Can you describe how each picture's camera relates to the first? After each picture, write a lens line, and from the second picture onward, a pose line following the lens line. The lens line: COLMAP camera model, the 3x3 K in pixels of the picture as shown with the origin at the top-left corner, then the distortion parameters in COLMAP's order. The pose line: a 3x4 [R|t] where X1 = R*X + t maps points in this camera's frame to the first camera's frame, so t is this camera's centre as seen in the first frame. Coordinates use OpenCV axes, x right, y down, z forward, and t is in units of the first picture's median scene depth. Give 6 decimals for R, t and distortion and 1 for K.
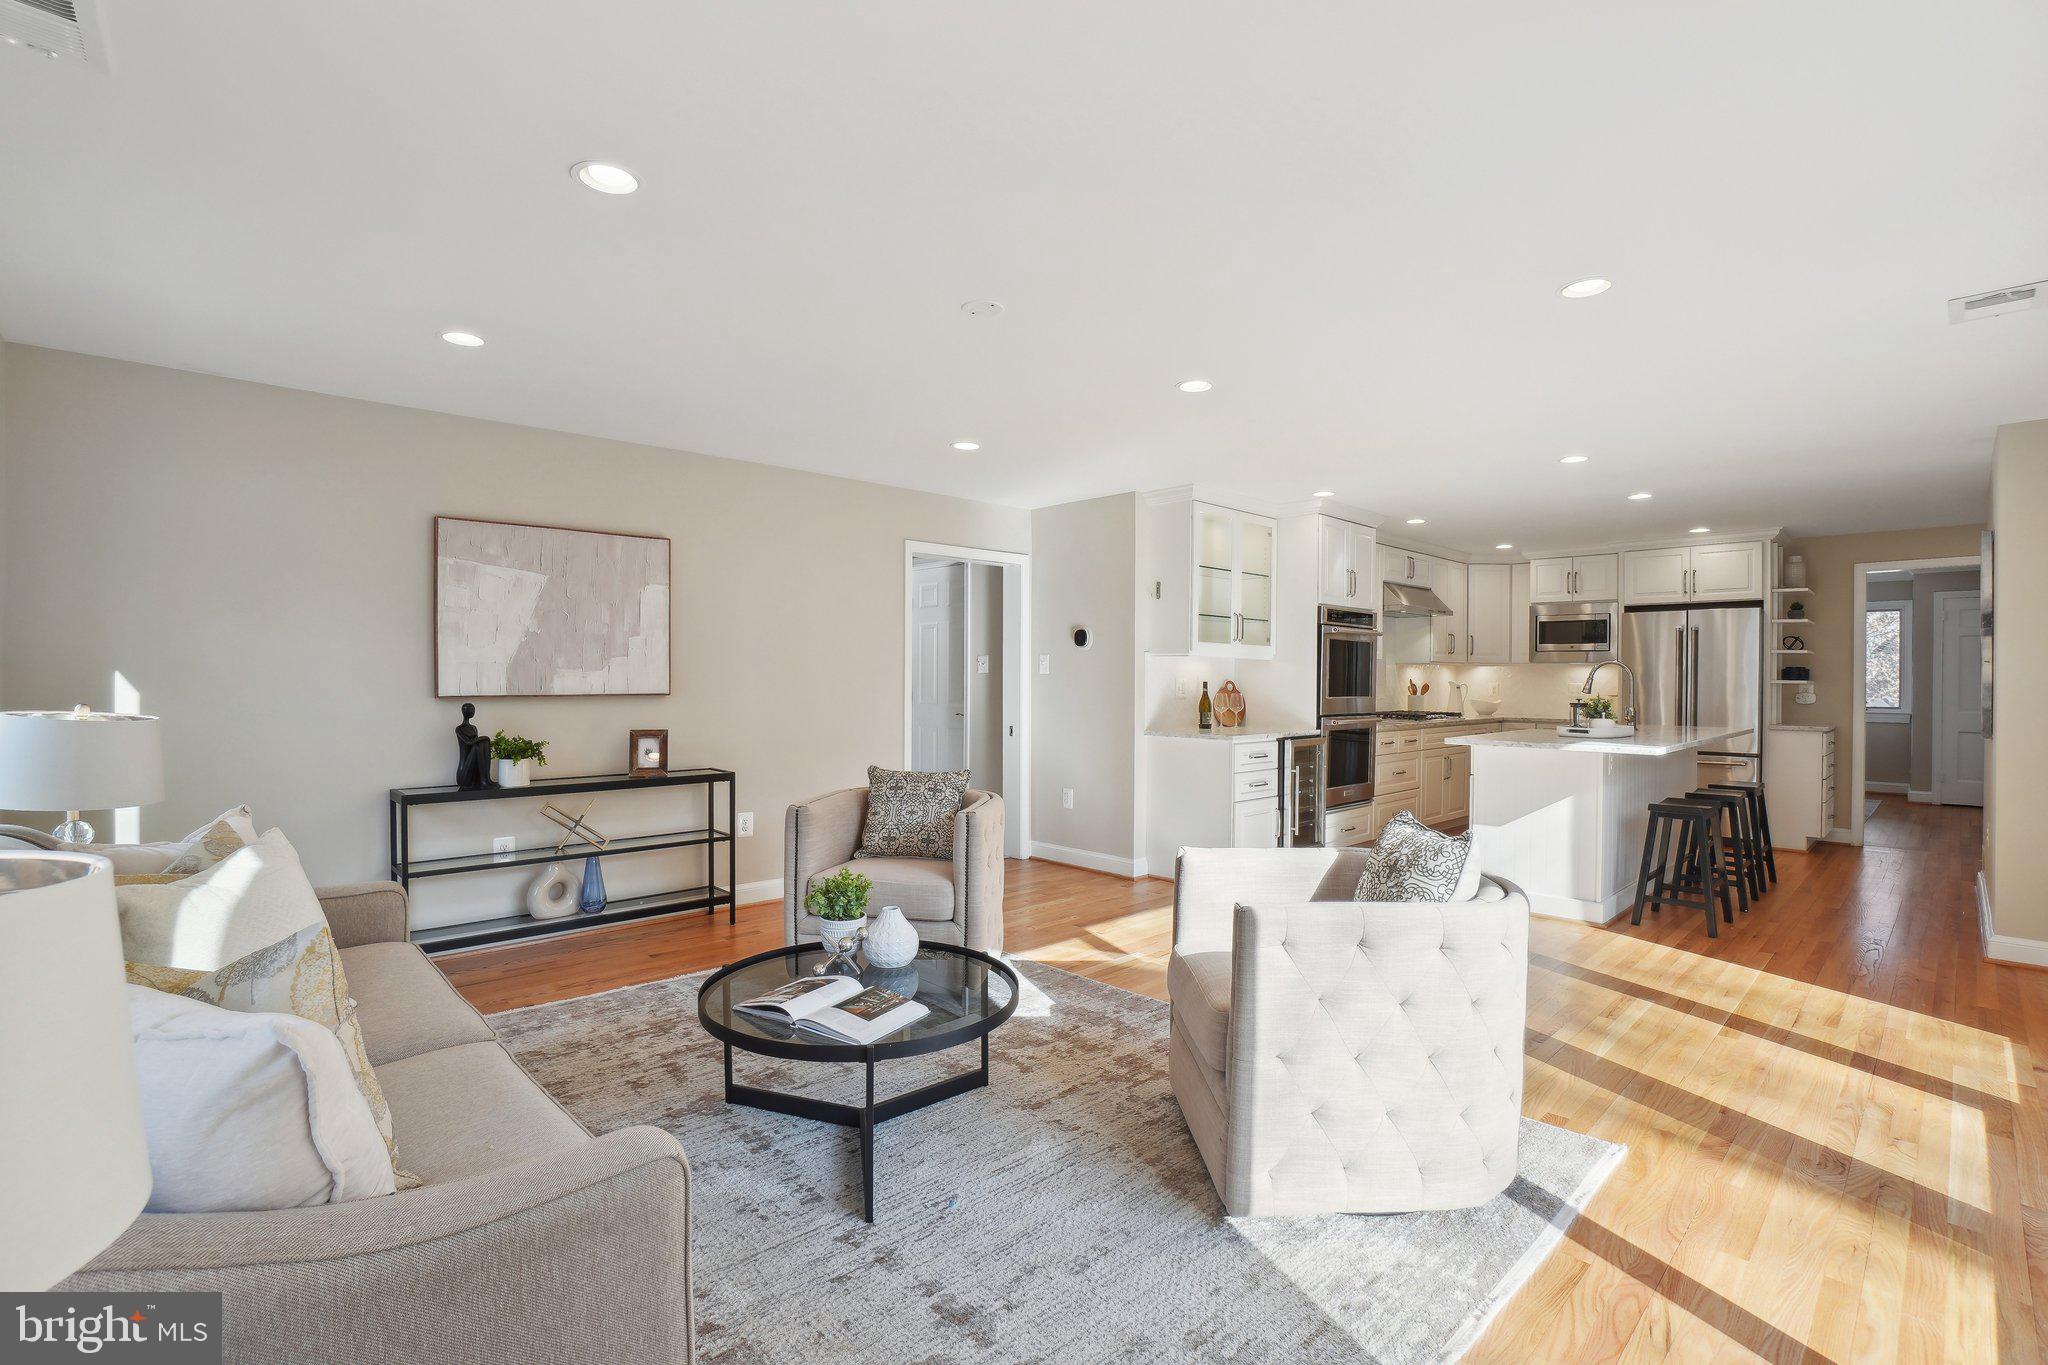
lens RADIAL K [[940.2, 0, 1017.2], [0, 940.2, 678.5], [0, 0, 1]] dist [-0.035982, 0.004992]
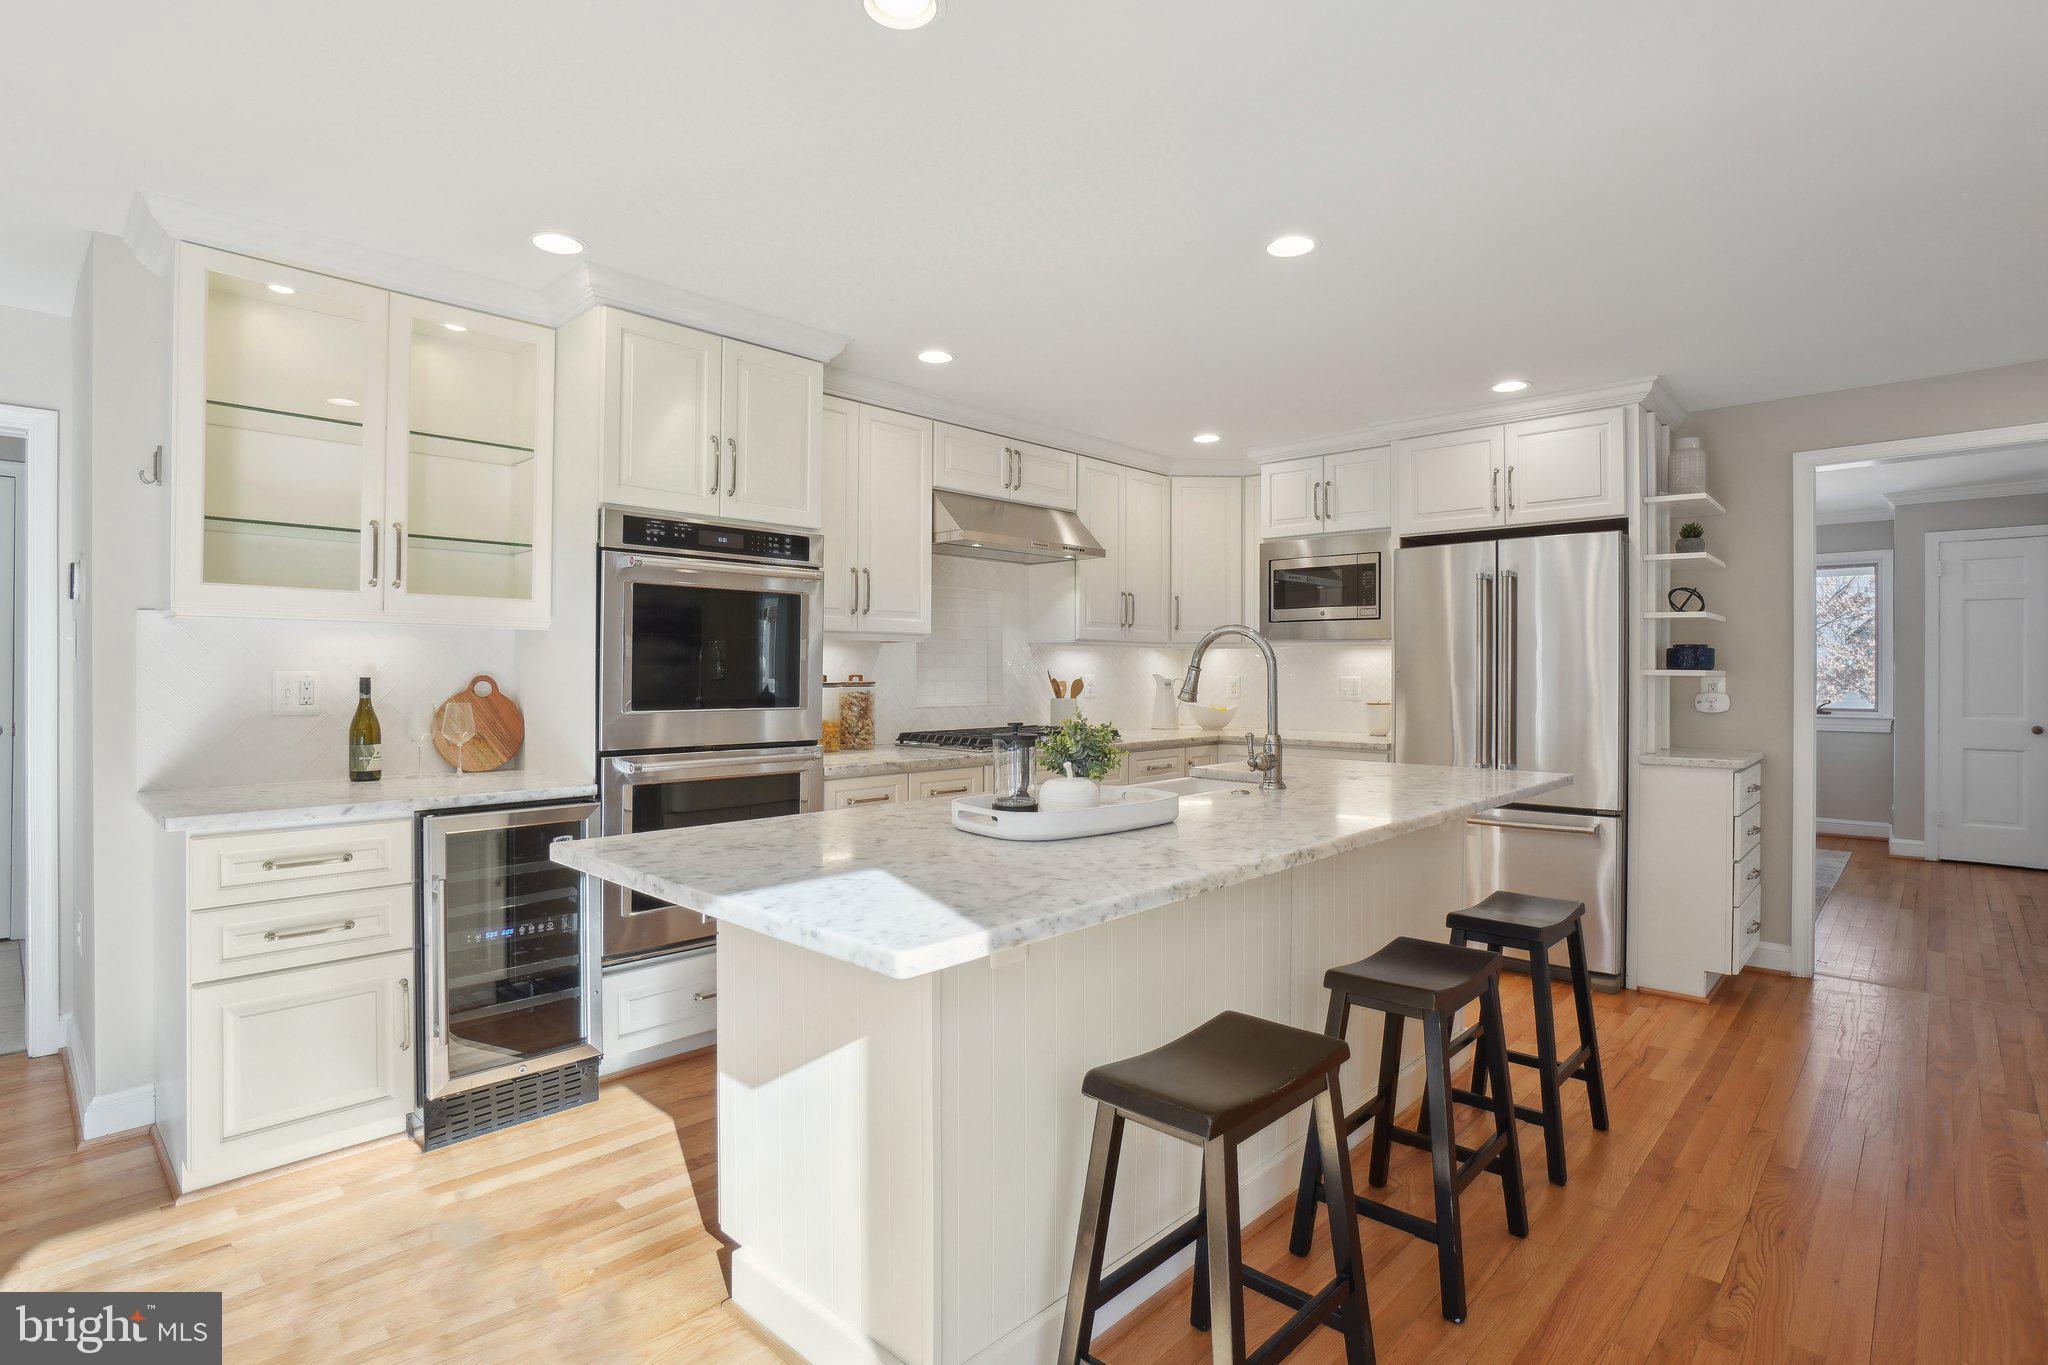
lens RADIAL K [[1010.8, 0, 1005.9], [0, 1010.8, 665.6], [0, 0, 1]] dist [-0.043357, 0.000786]
pose [[0.999167, -0.004278, 0.040581, 0.425551], [0.004560, 0.999966, -0.006852, 0.001781], [-0.040551, 0.007031, 0.999153, 0.440201]]
